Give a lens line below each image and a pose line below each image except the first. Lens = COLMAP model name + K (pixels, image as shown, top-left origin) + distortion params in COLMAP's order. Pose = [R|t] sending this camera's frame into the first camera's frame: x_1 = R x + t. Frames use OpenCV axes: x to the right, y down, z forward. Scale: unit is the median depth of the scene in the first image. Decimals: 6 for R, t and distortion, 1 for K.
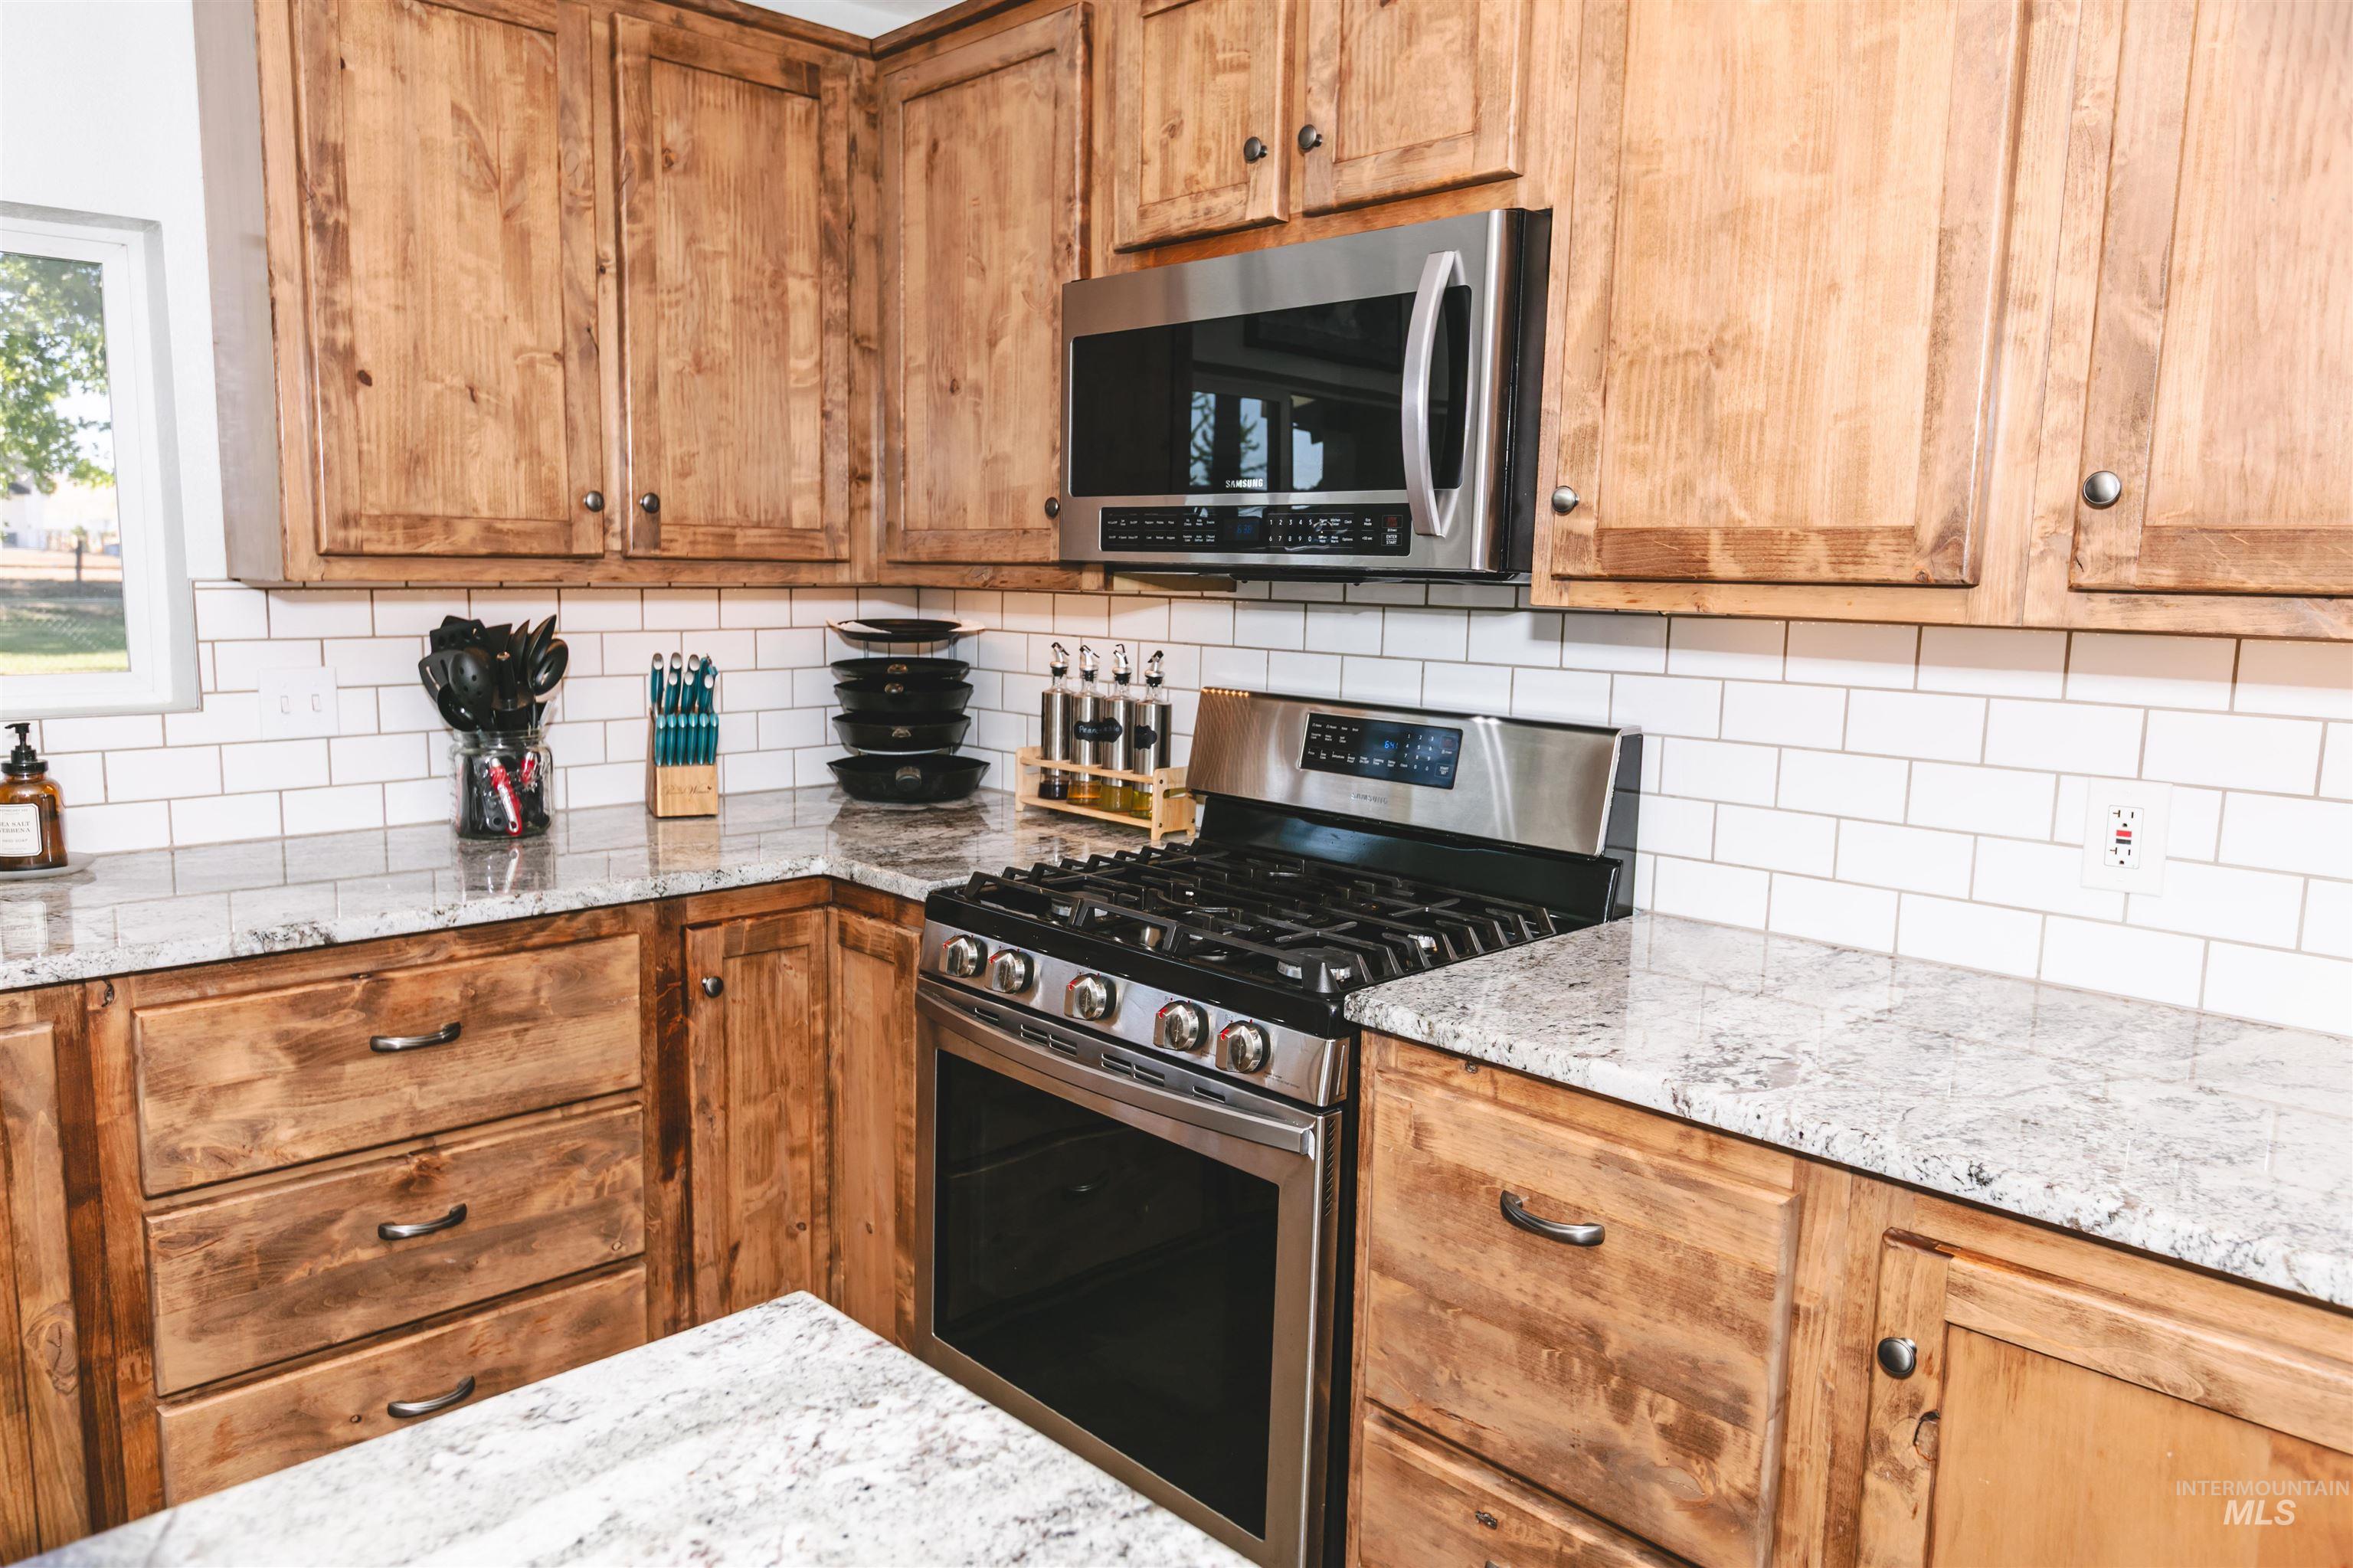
lens RADIAL K [[1568.3, 0, 1111.7], [0, 1568.3, 781.3], [0, 0, 1]] dist [0.000936, -0.005552]
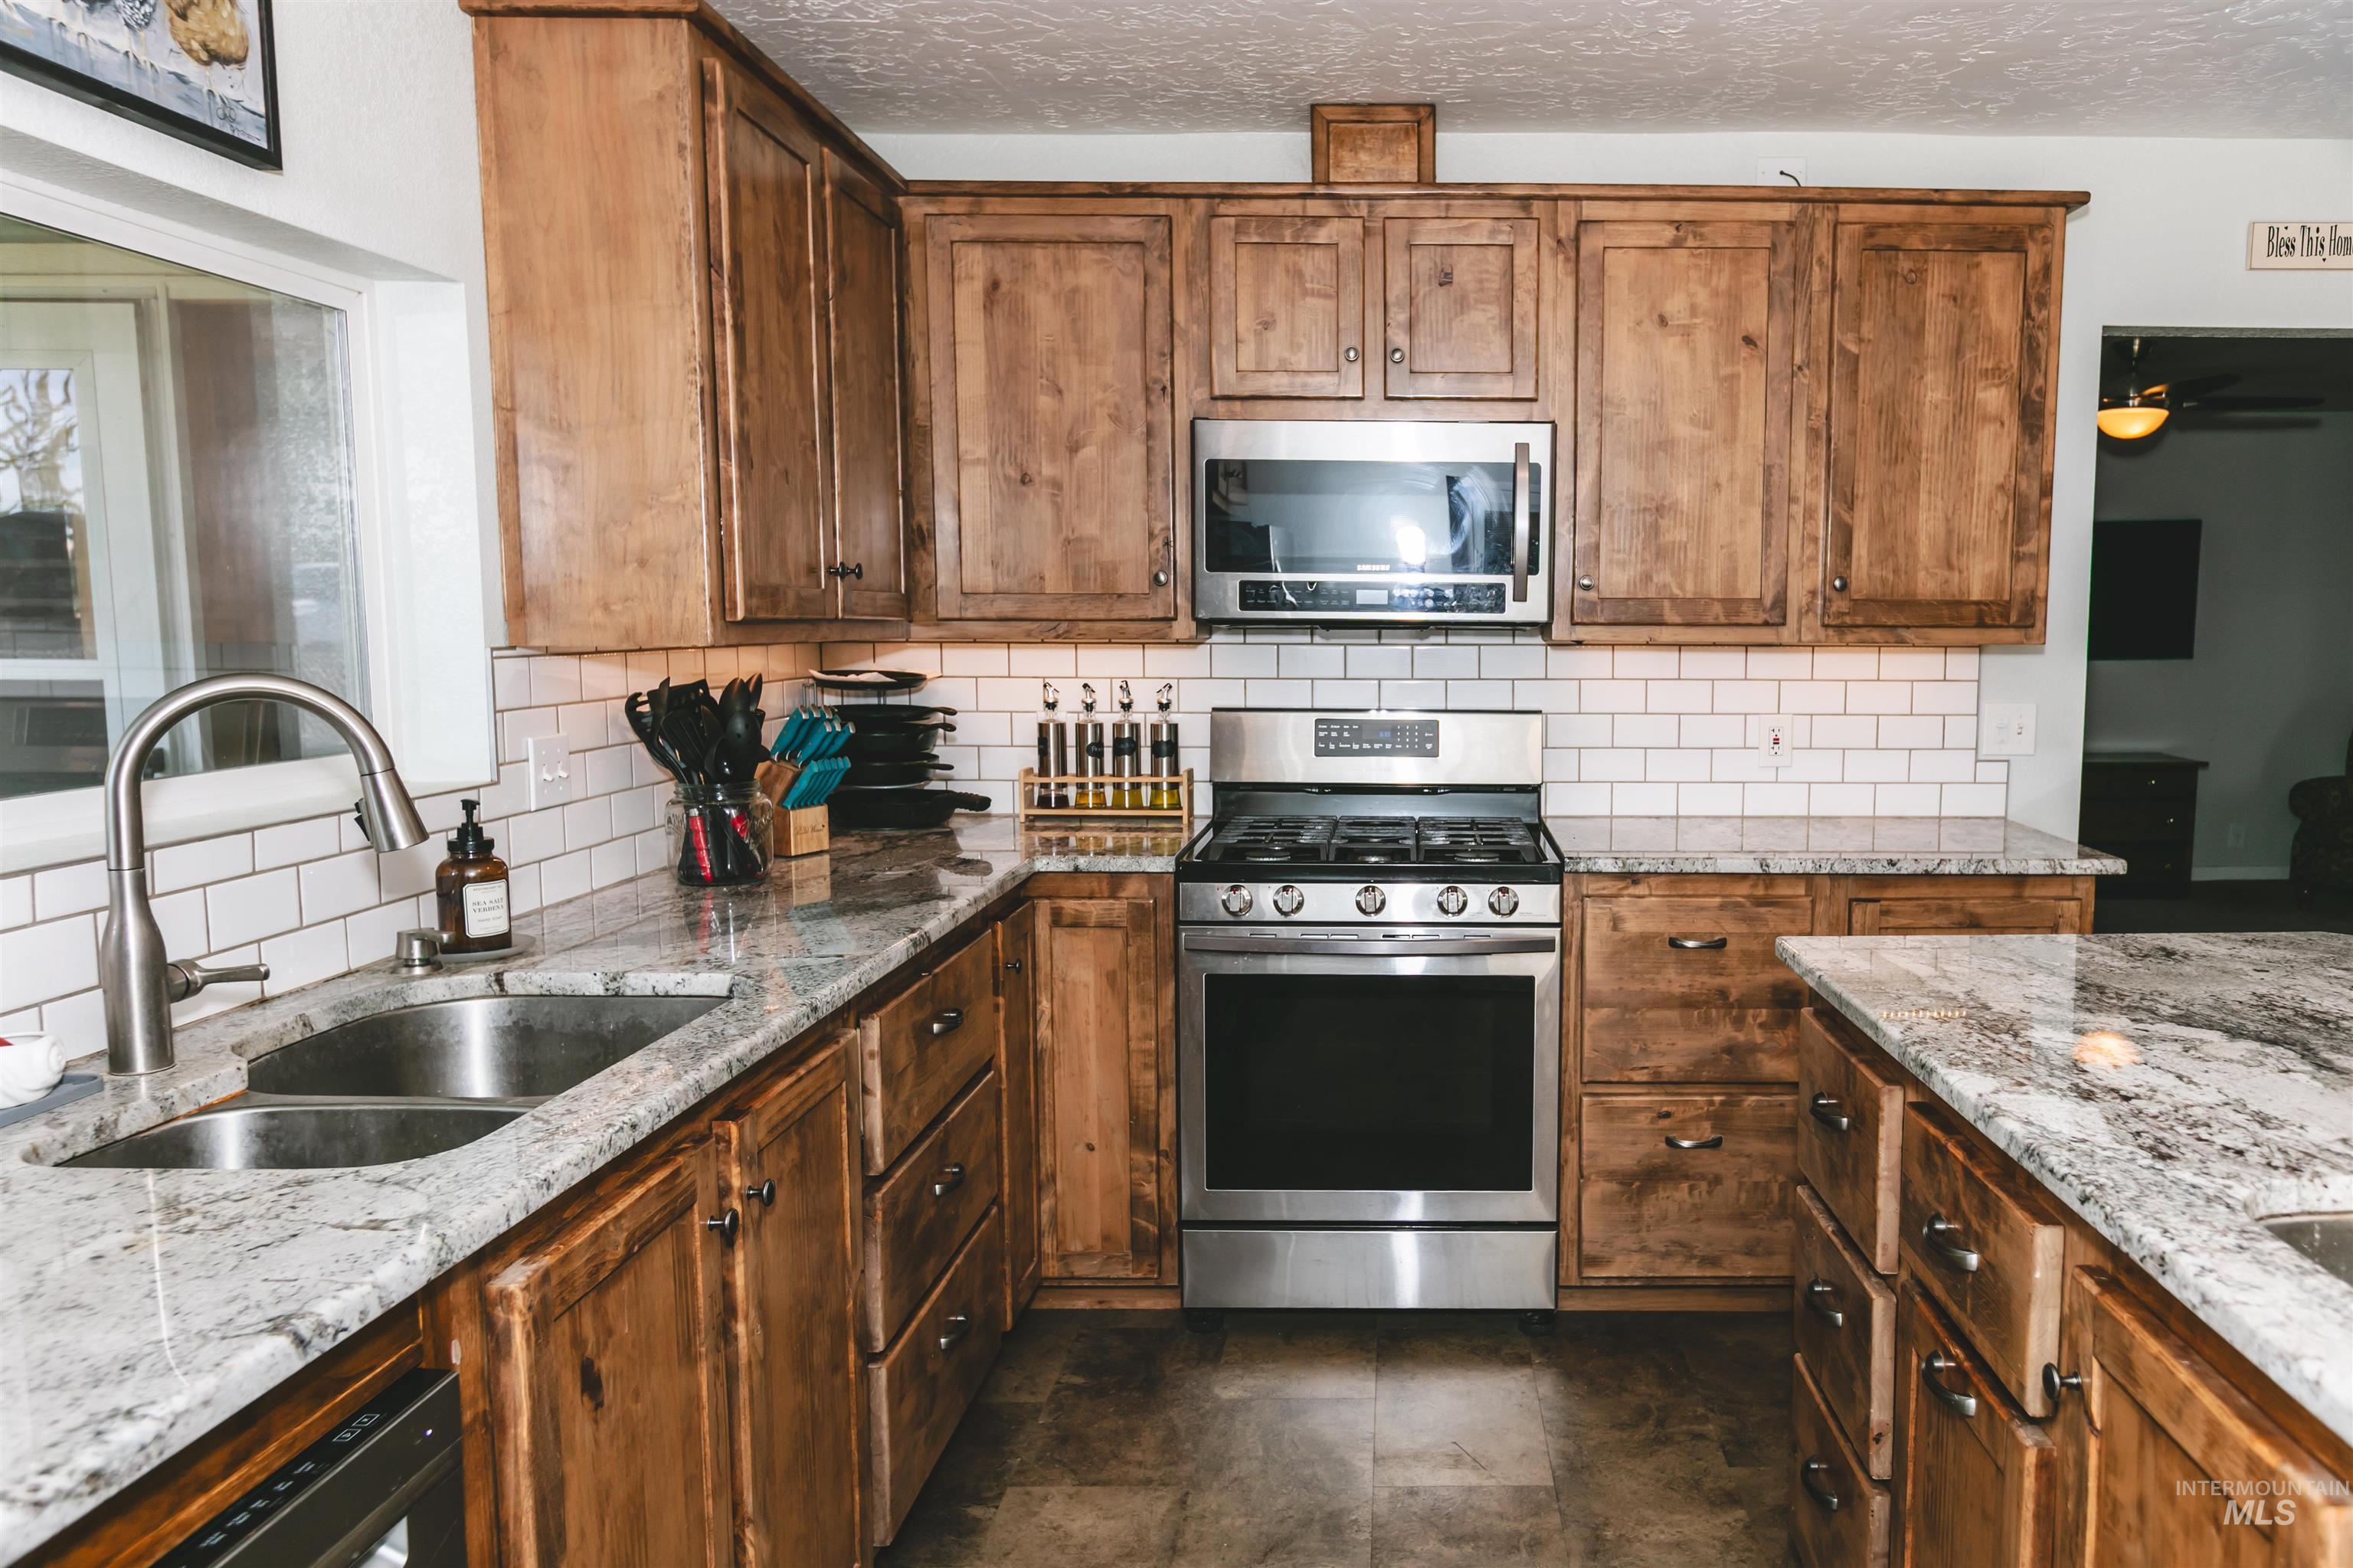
lens RADIAL K [[1632.8, 0, 1427.4], [0, 1632.8, 795.6], [0, 0, 1]] dist [0.004798, -0.001217]
pose [[0.666879, -0.093278, 0.739305, -1.050518], [0.108688, 0.993700, 0.027335, -0.002395], [-0.737197, 0.062125, 0.672816, -0.115761]]
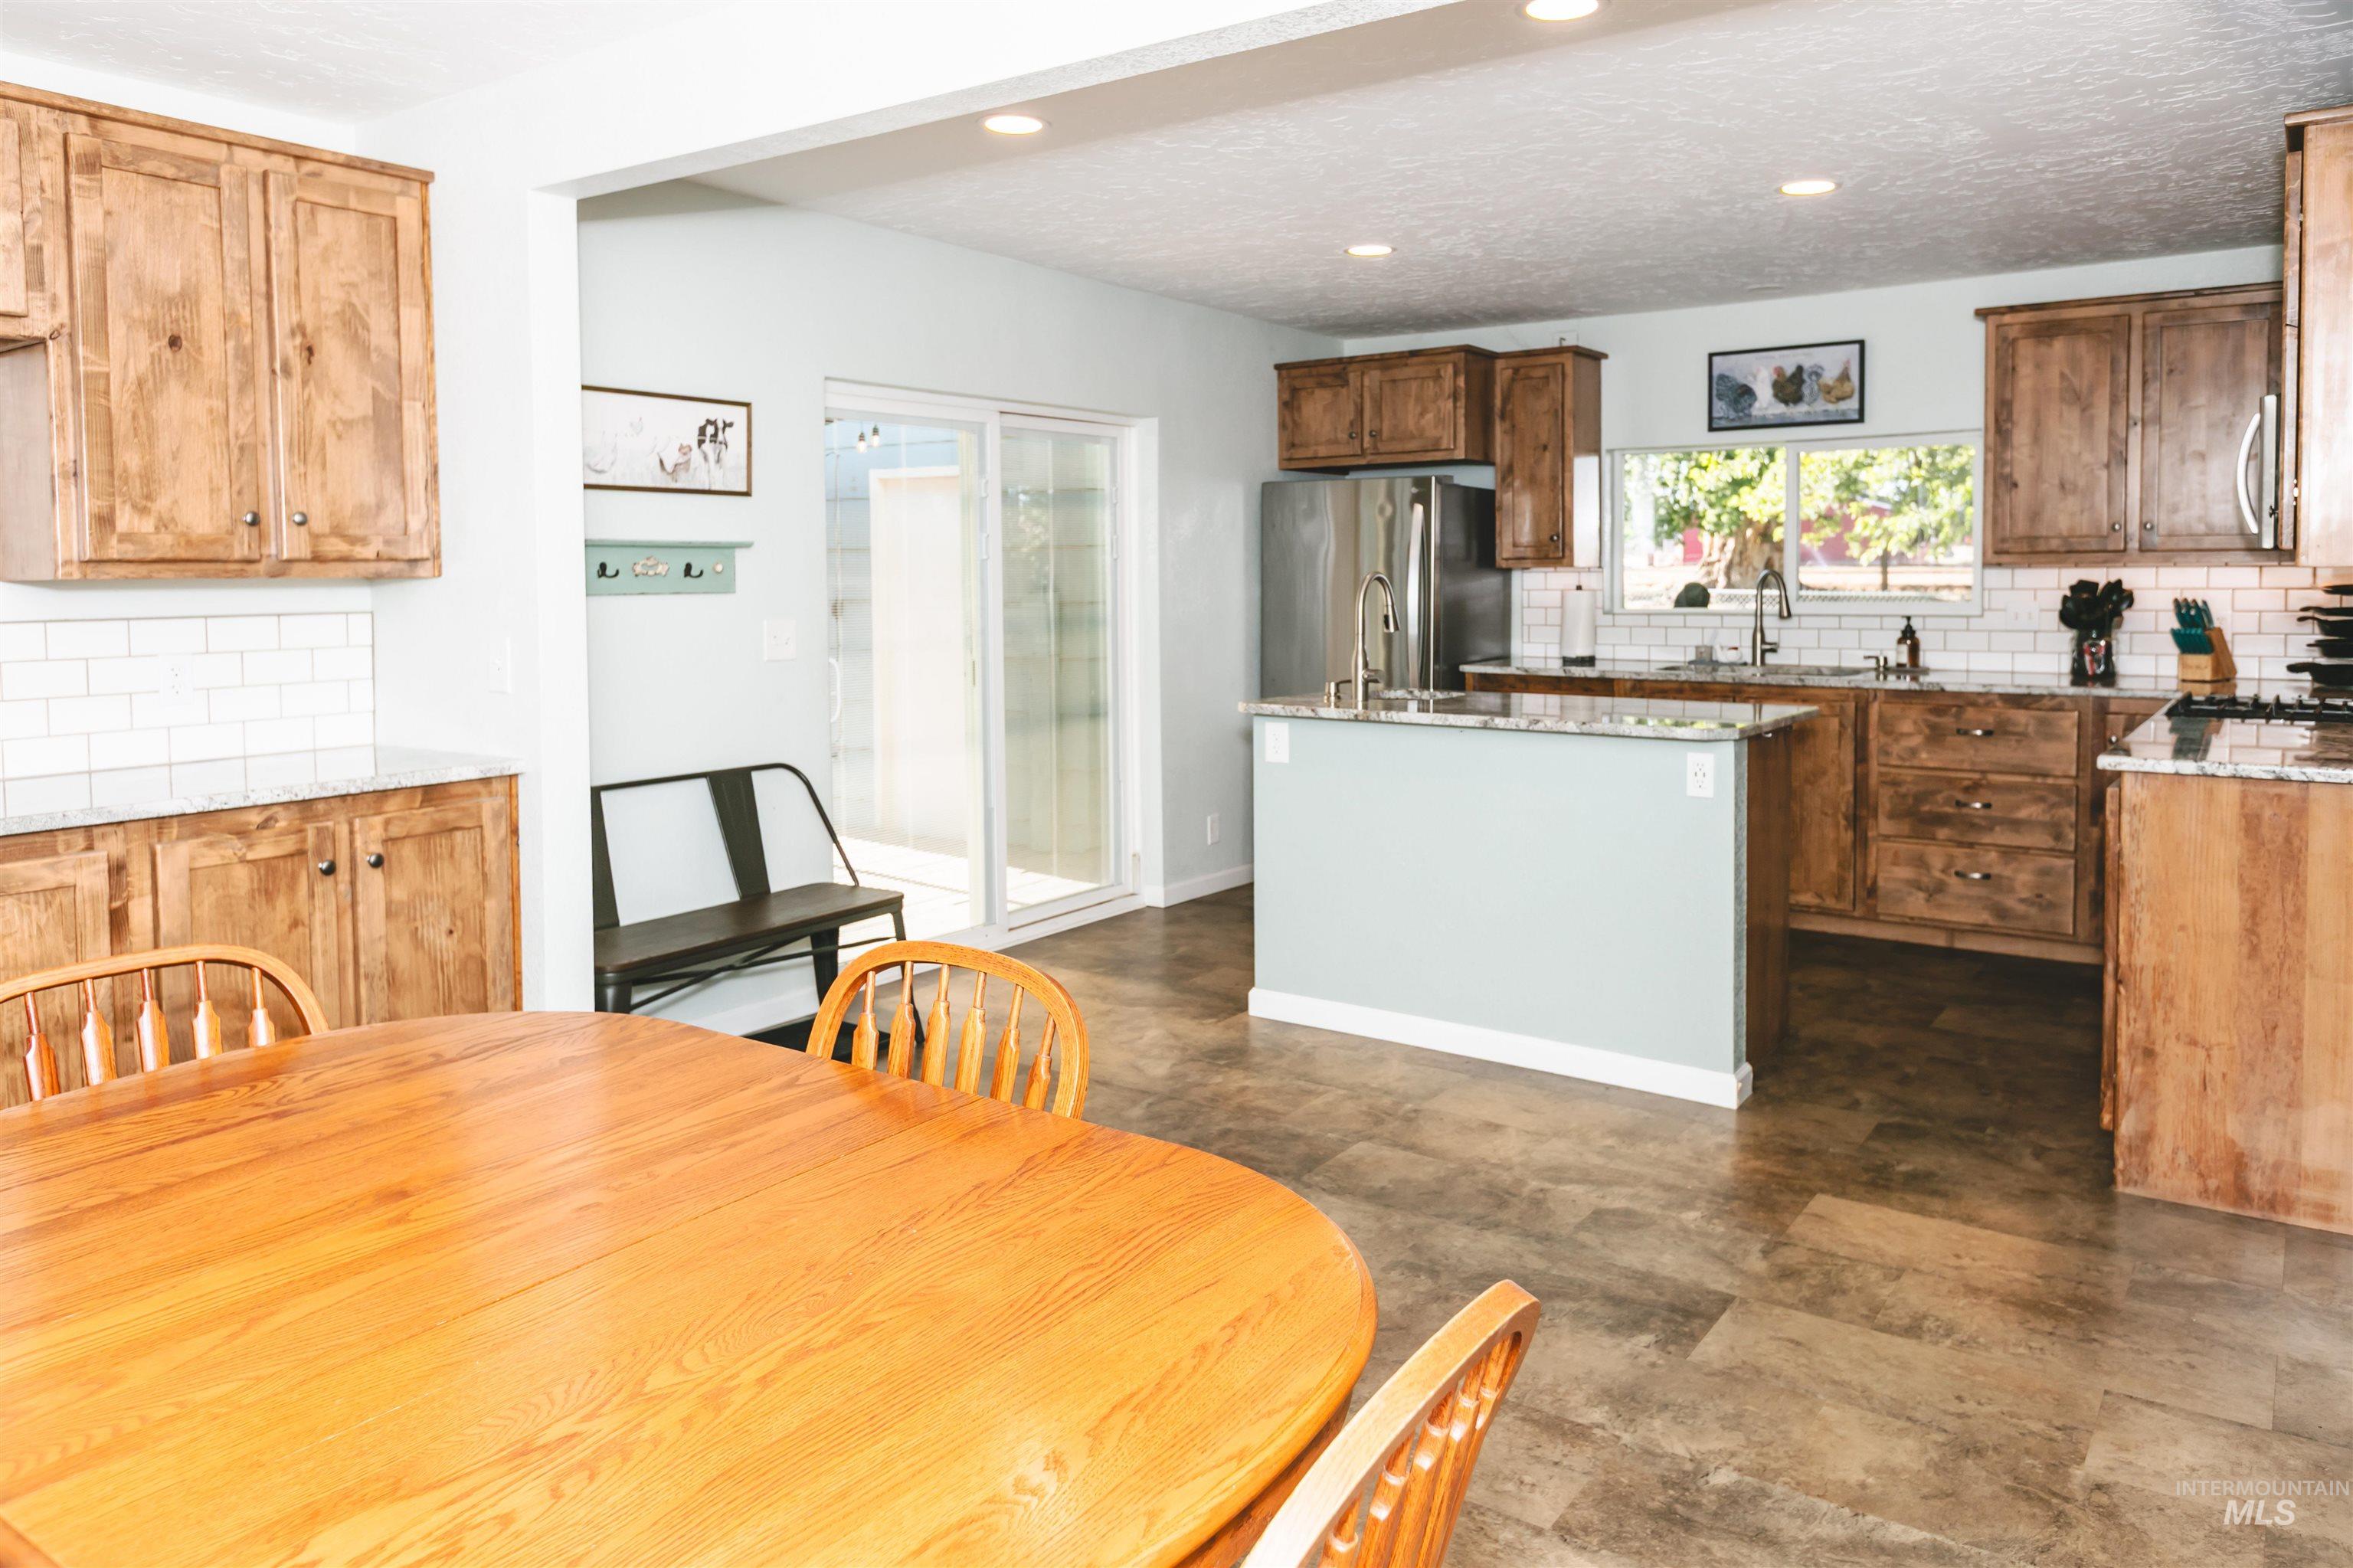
lens RADIAL K [[1610.3, 0, 1172.8], [0, 1610.3, 655.0], [0, 0, 1]] dist [0.005635, -0.005295]
pose [[0.194810, 0.034884, -0.980220, 1.878974], [-0.121285, 0.992554, 0.011218, 0.158724], [0.973313, 0.116701, 0.197590, -0.842154]]
